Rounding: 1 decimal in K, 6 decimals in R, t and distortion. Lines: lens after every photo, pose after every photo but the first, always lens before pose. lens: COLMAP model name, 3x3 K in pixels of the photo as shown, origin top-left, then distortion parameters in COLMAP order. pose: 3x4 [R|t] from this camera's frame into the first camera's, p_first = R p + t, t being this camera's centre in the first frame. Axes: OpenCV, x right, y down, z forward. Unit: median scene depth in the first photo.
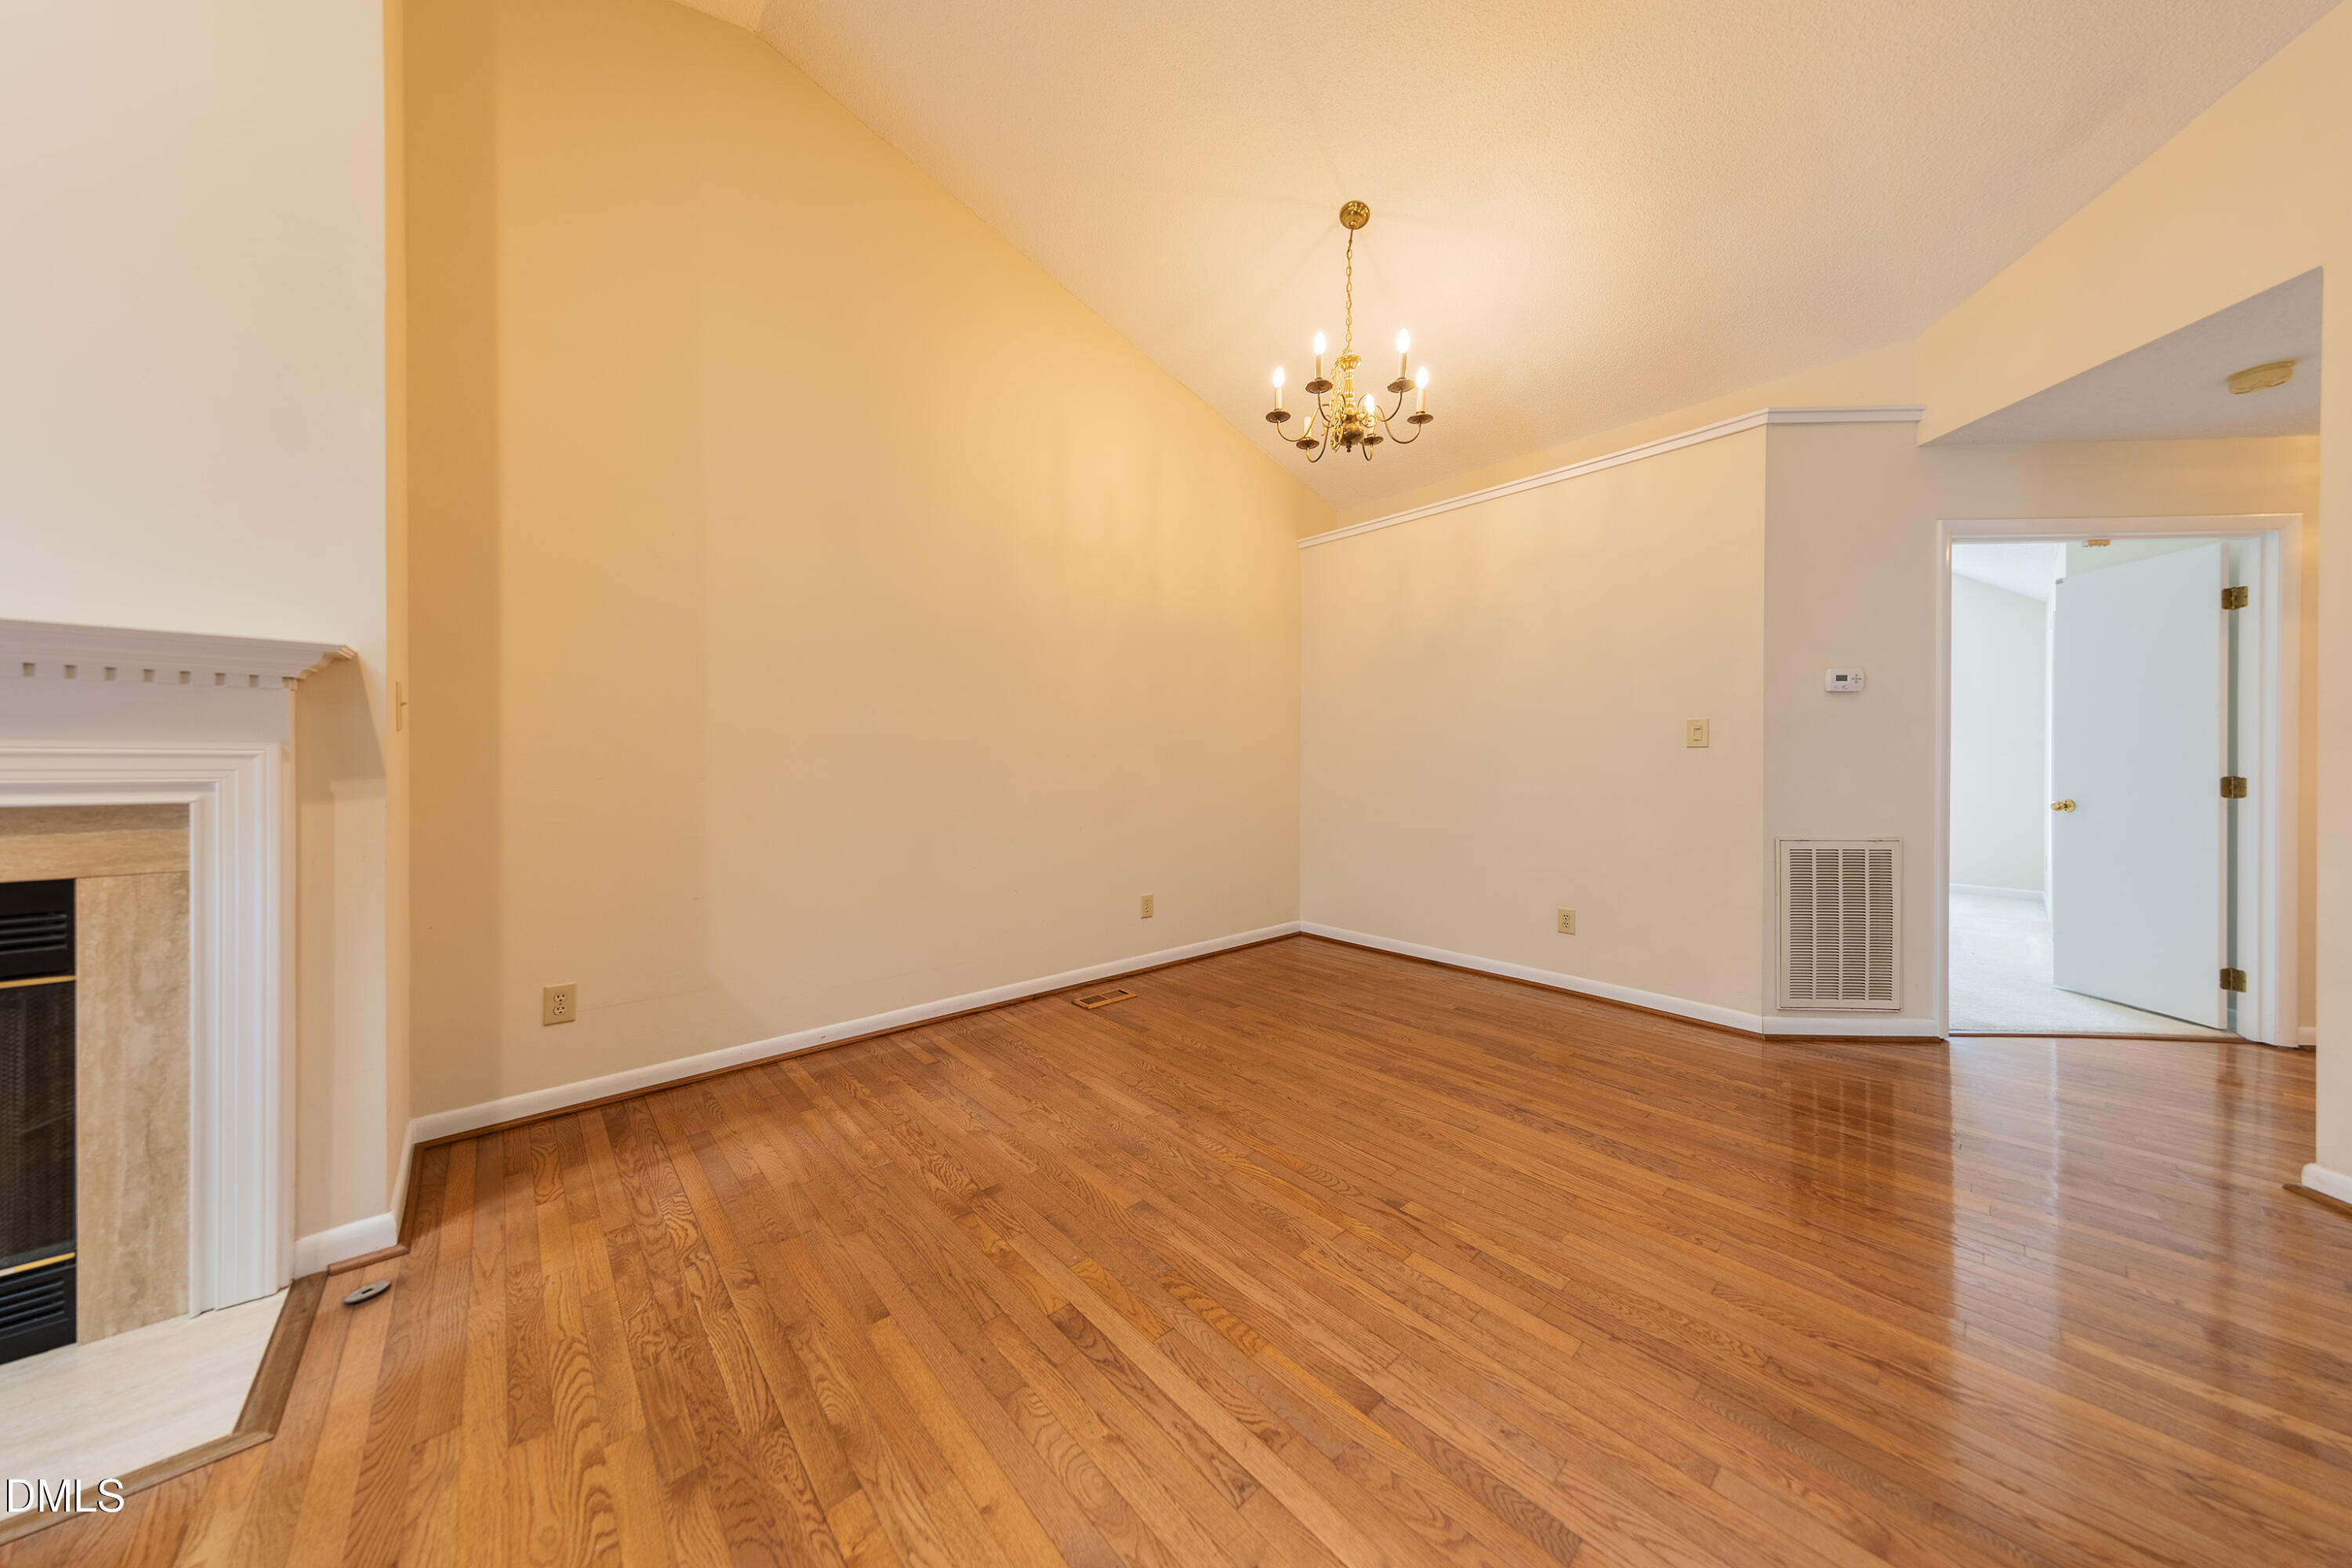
lens RADIAL K [[733.8, 0, 1176.0], [0, 733.8, 784.0], [0, 0, 1]] dist [0.009732, -0.000037]
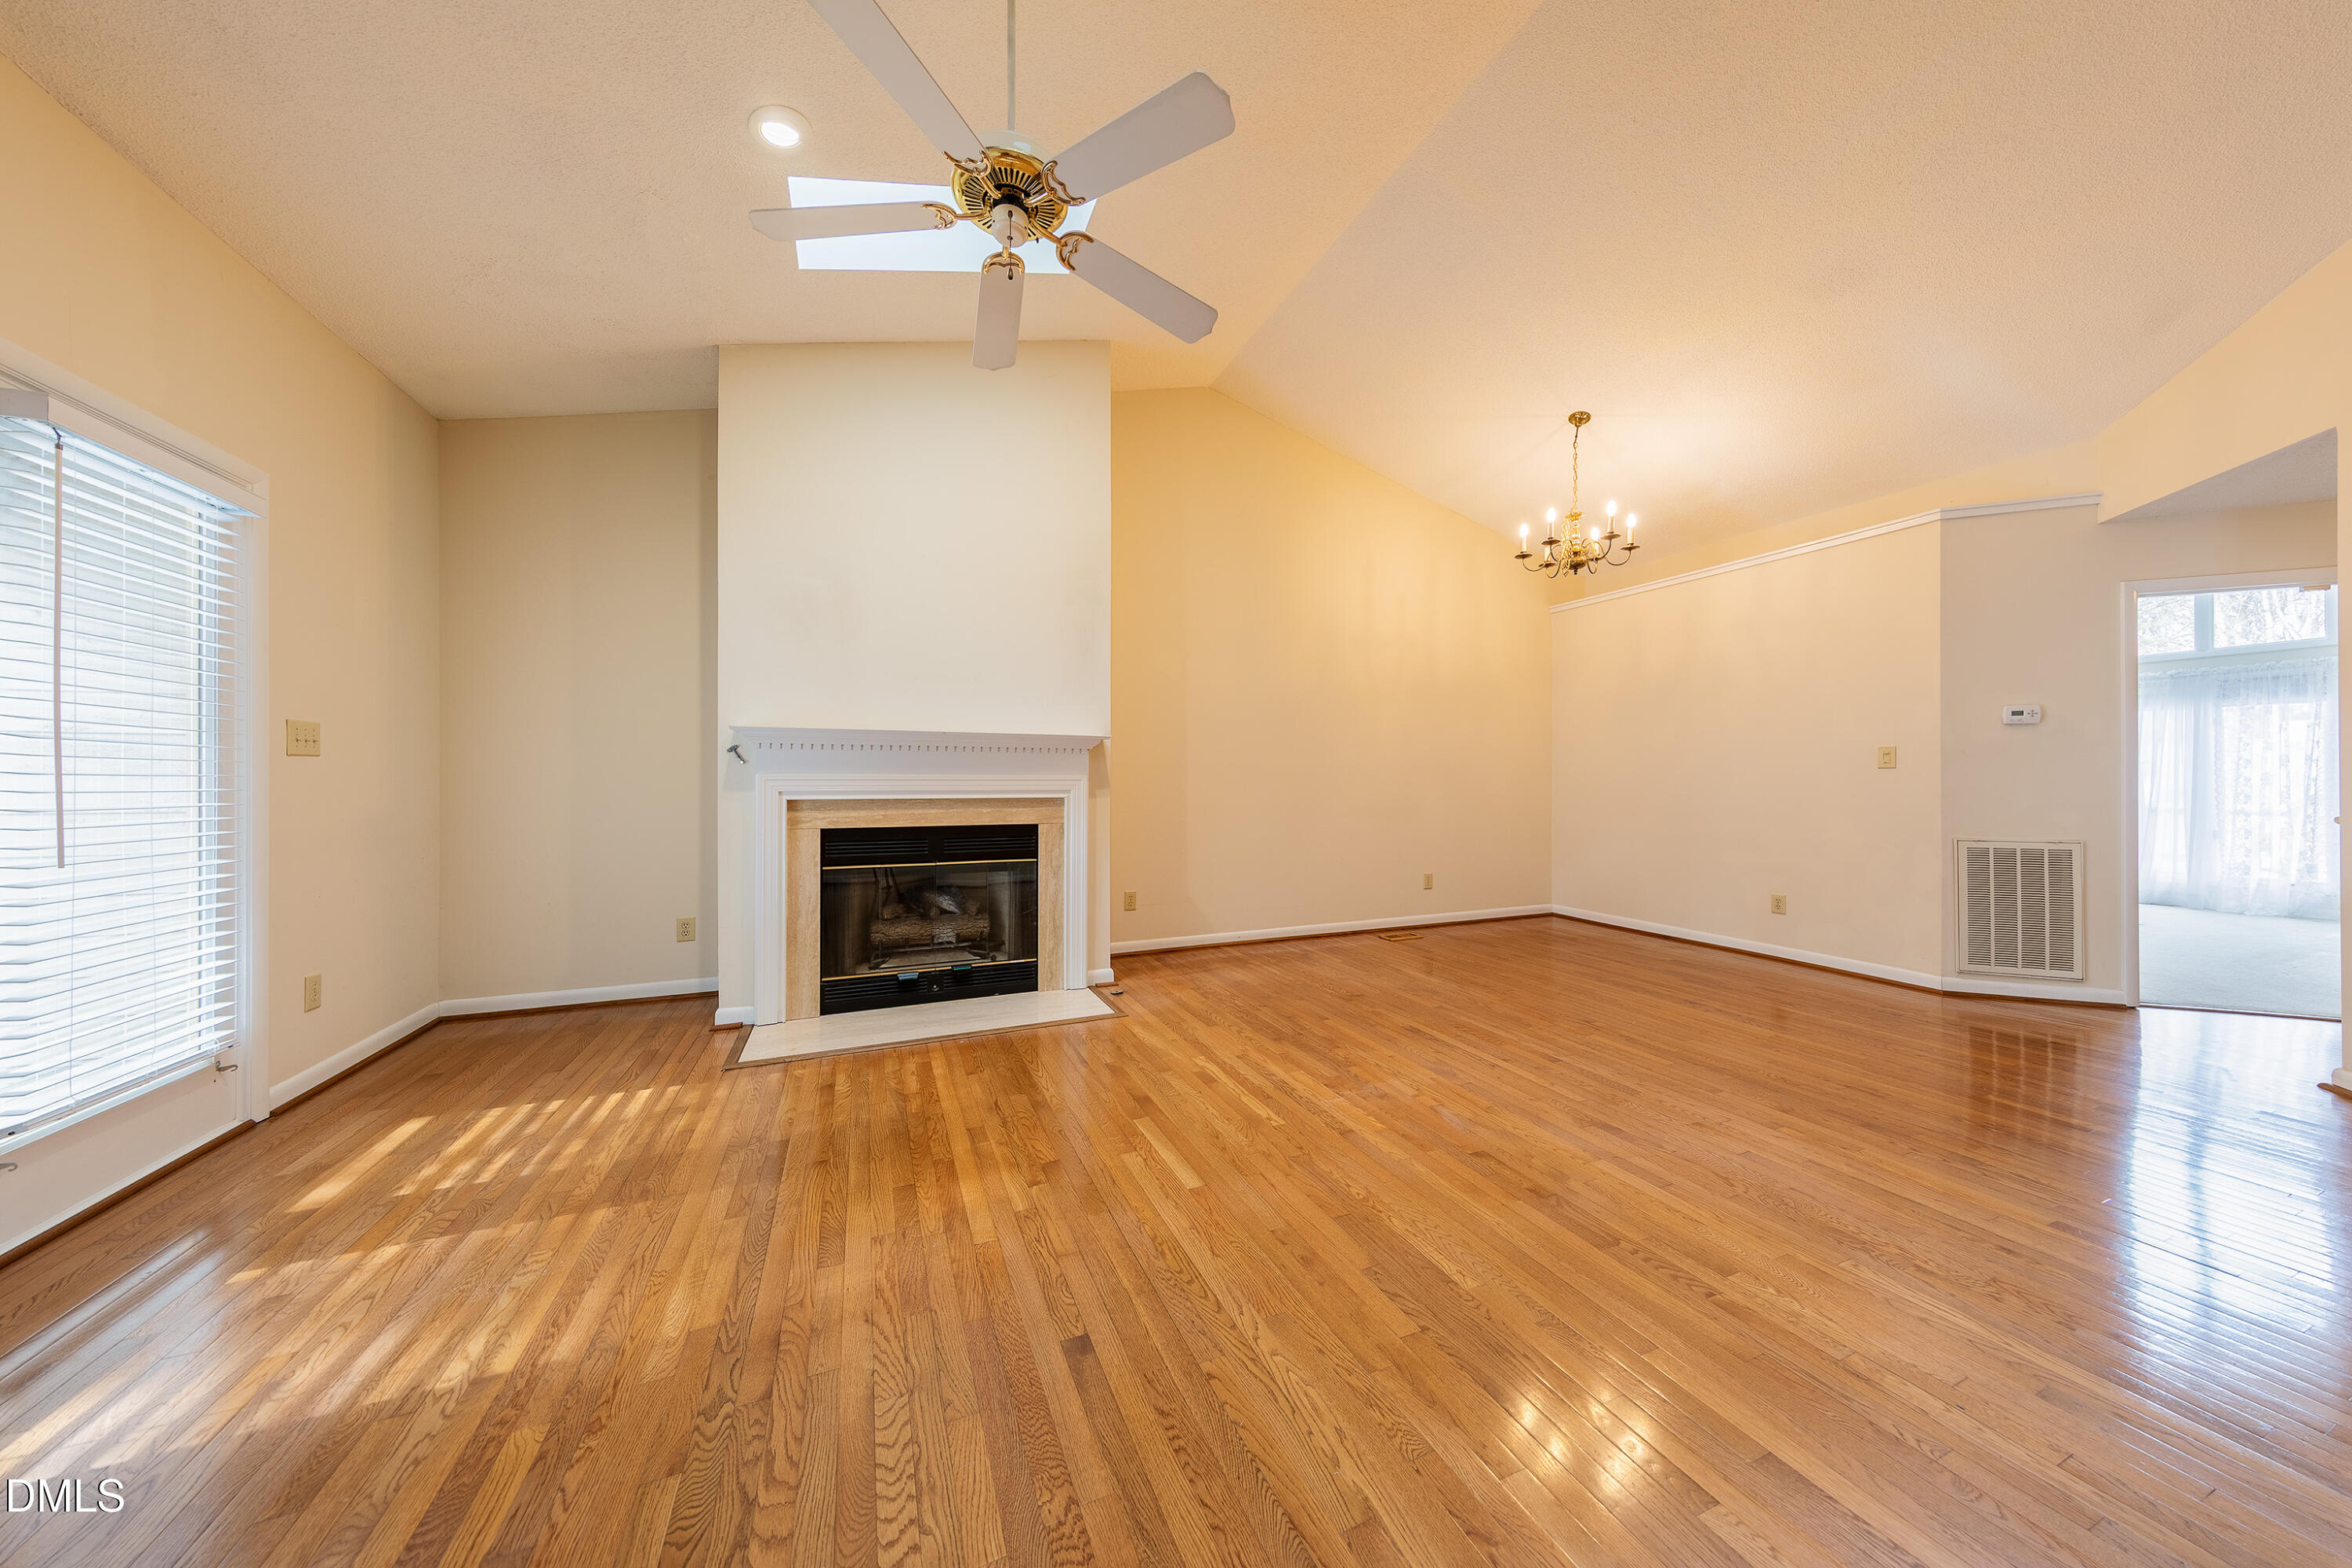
lens RADIAL K [[733.8, 0, 1176.0], [0, 733.8, 784.0], [0, 0, 1]] dist [0.009732, -0.000037]
pose [[0.943801, -0.000862, -0.330513, -0.042684], [-0.007152, 0.999709, -0.023031, 0.019358], [0.330437, 0.024100, 0.943520, -0.733532]]
